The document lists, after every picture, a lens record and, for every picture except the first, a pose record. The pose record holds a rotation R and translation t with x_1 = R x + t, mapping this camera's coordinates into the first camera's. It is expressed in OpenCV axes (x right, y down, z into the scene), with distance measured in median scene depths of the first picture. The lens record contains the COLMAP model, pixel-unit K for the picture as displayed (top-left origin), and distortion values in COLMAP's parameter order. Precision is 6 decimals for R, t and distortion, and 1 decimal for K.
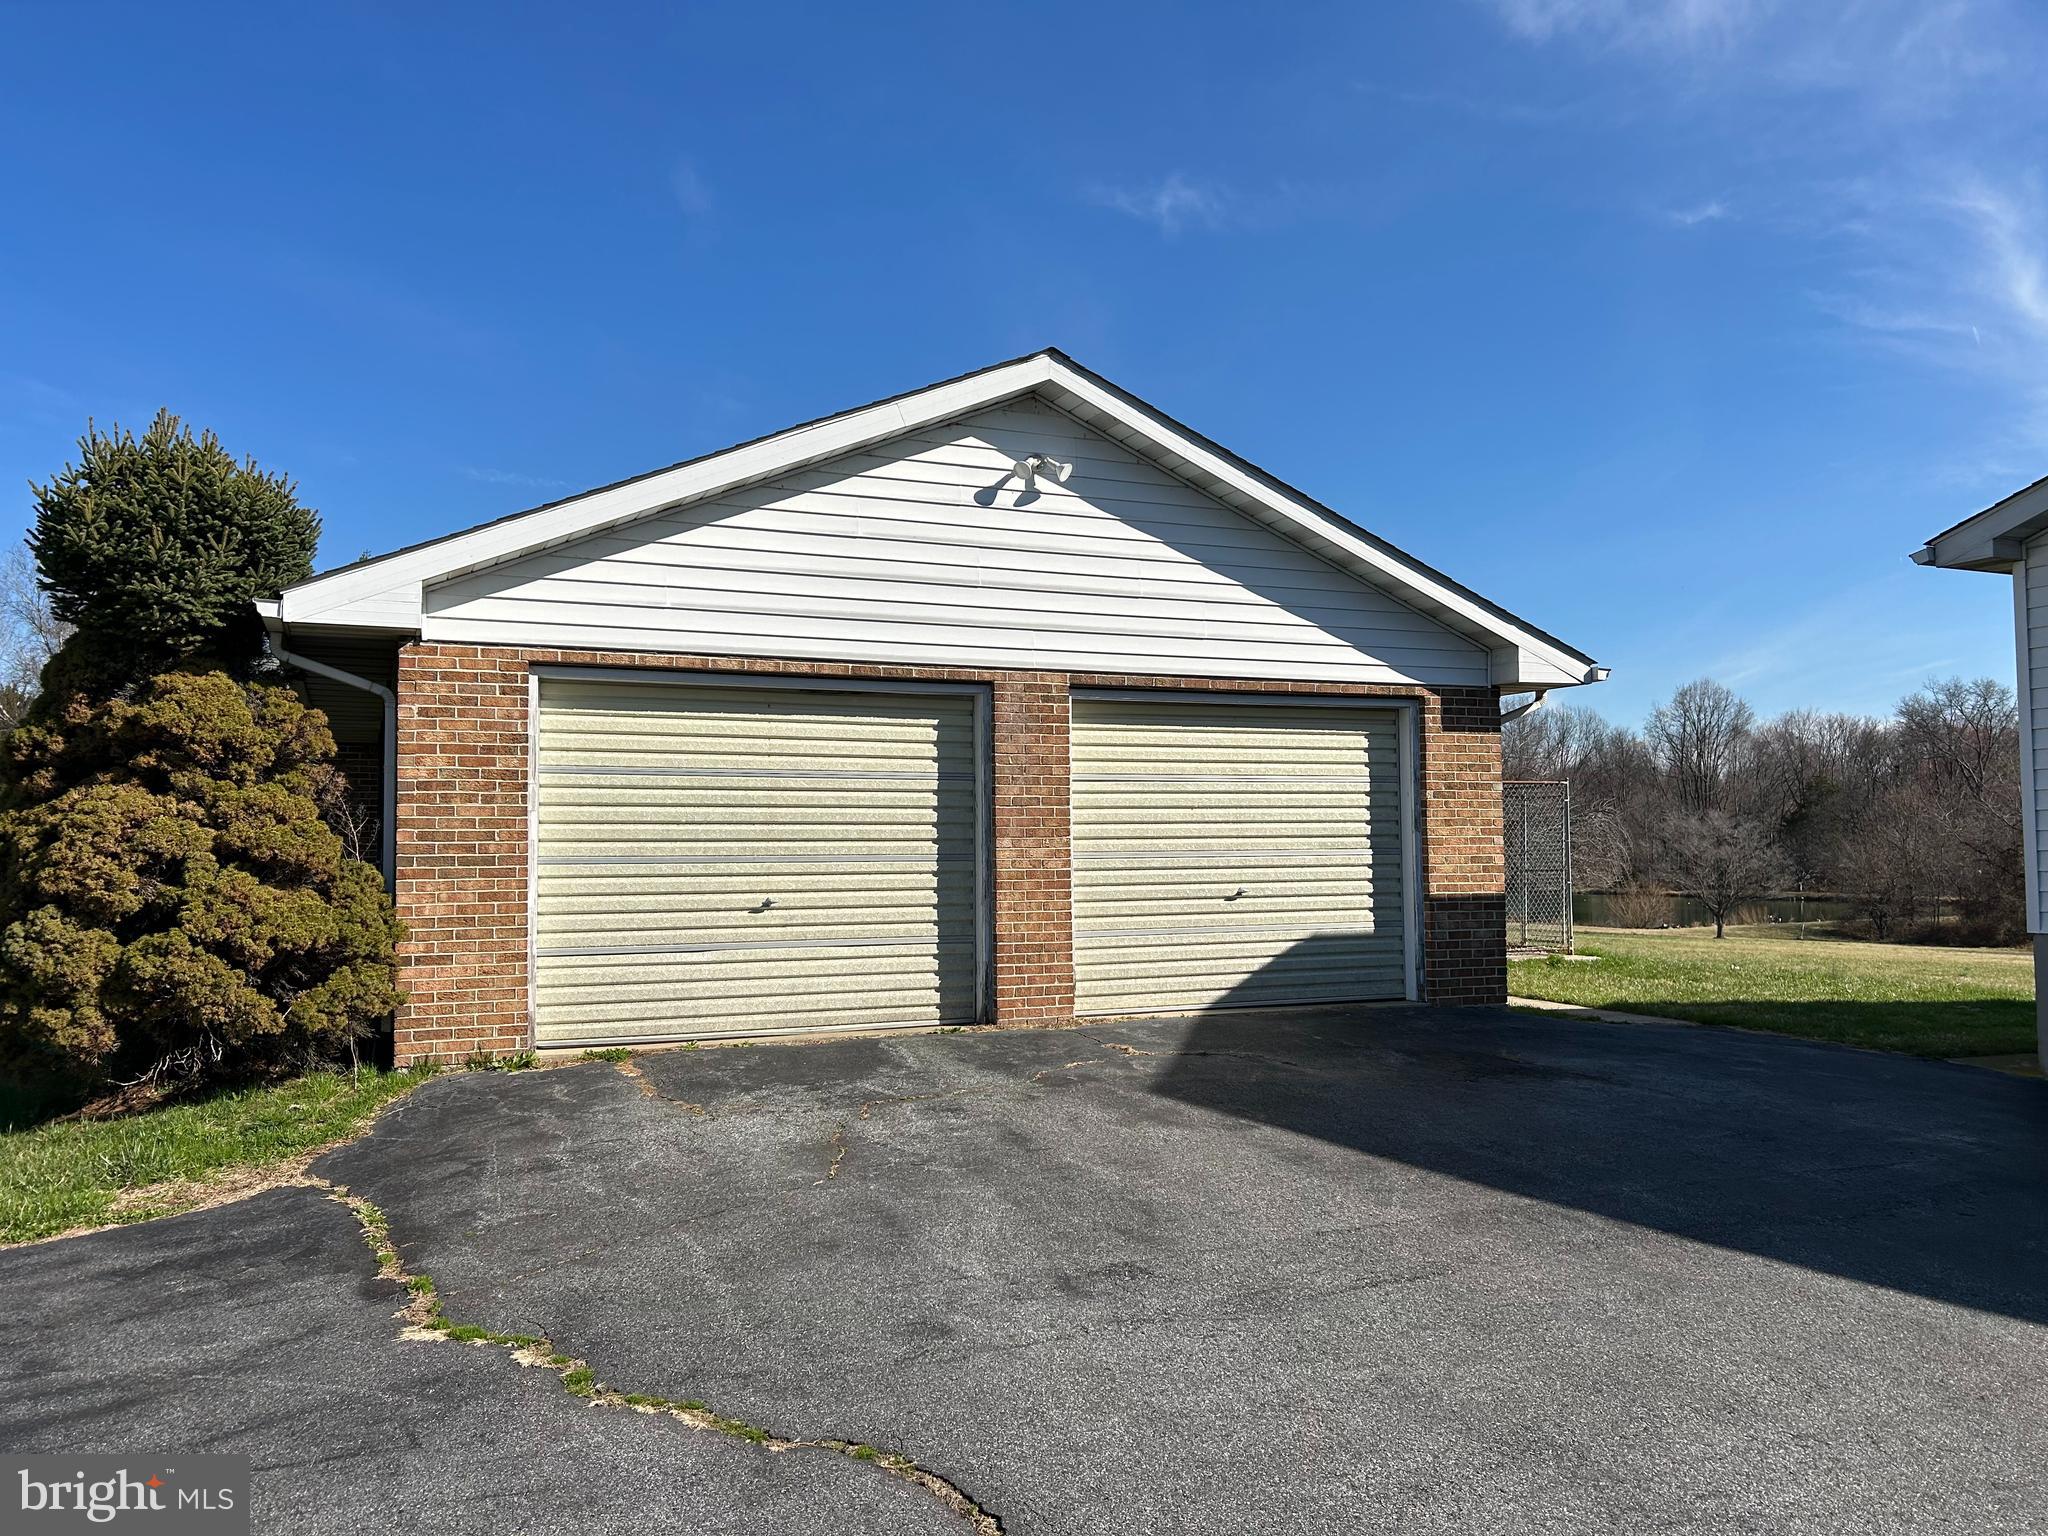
lens RADIAL K [[1524.8, 0, 1062.5], [0, 1524.8, 754.0], [0, 0, 1]] dist [0.069251, -0.062380]
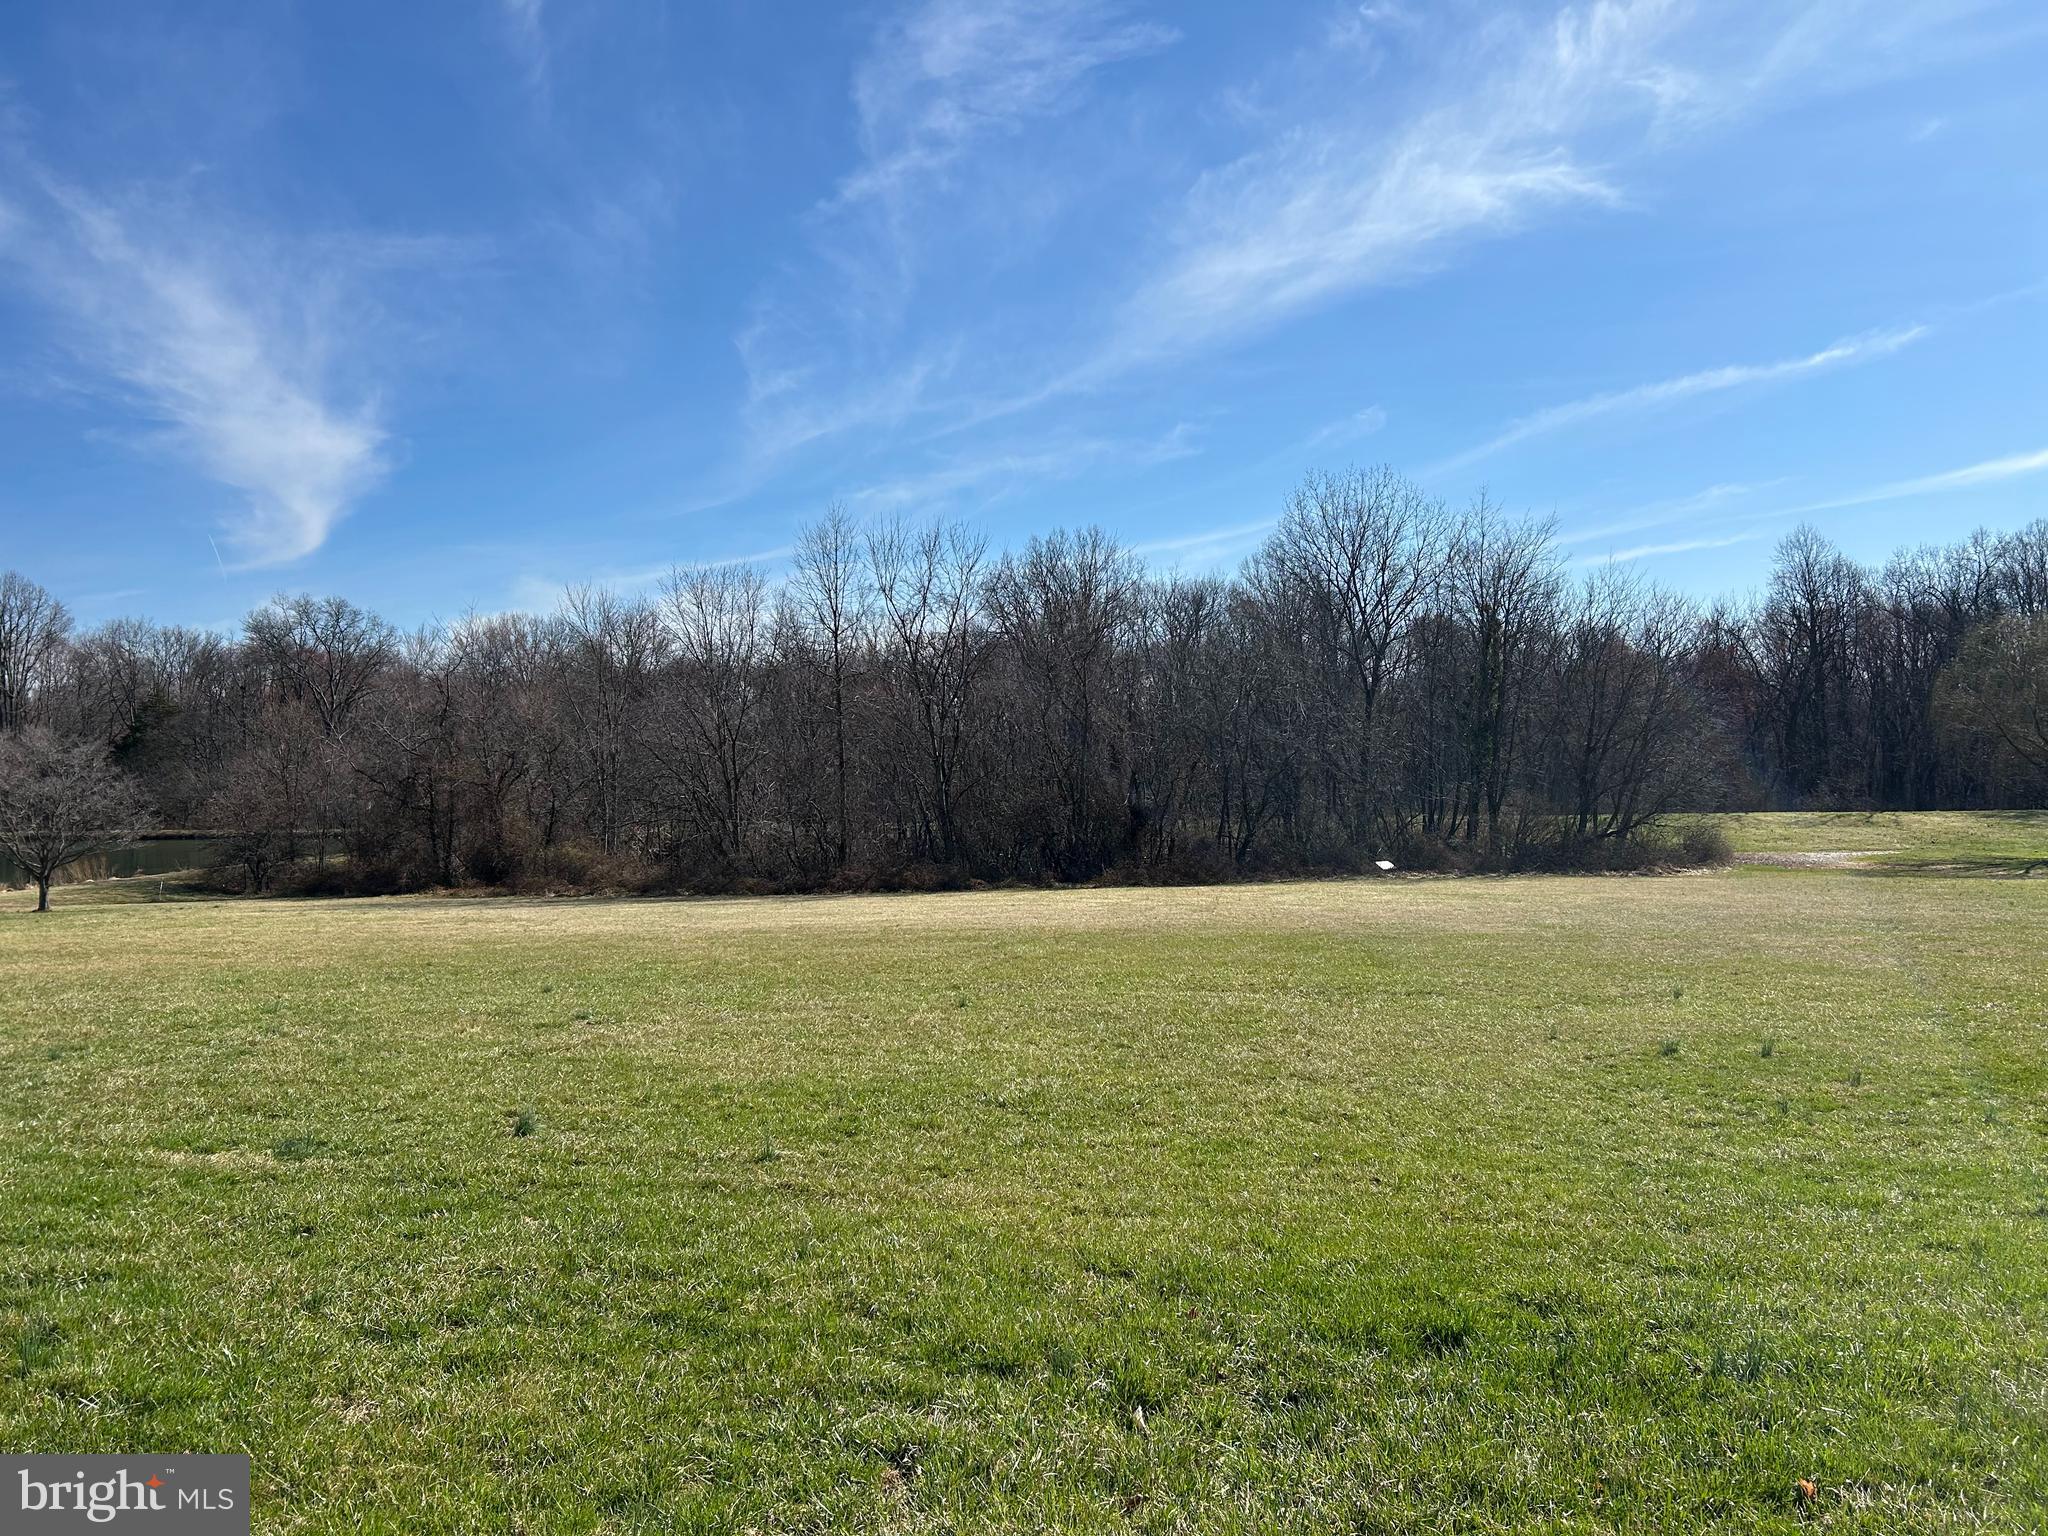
lens RADIAL K [[1524.8, 0, 1019.5], [0, 1524.8, 737.4], [0, 0, 1]] dist [0.069251, -0.062380]
pose [[0.562751, 0.011483, 0.826547, 0.828573], [-0.041238, 0.999048, 0.014197, 0.117588], [-0.825597, -0.042074, 0.562689, 2.121199]]
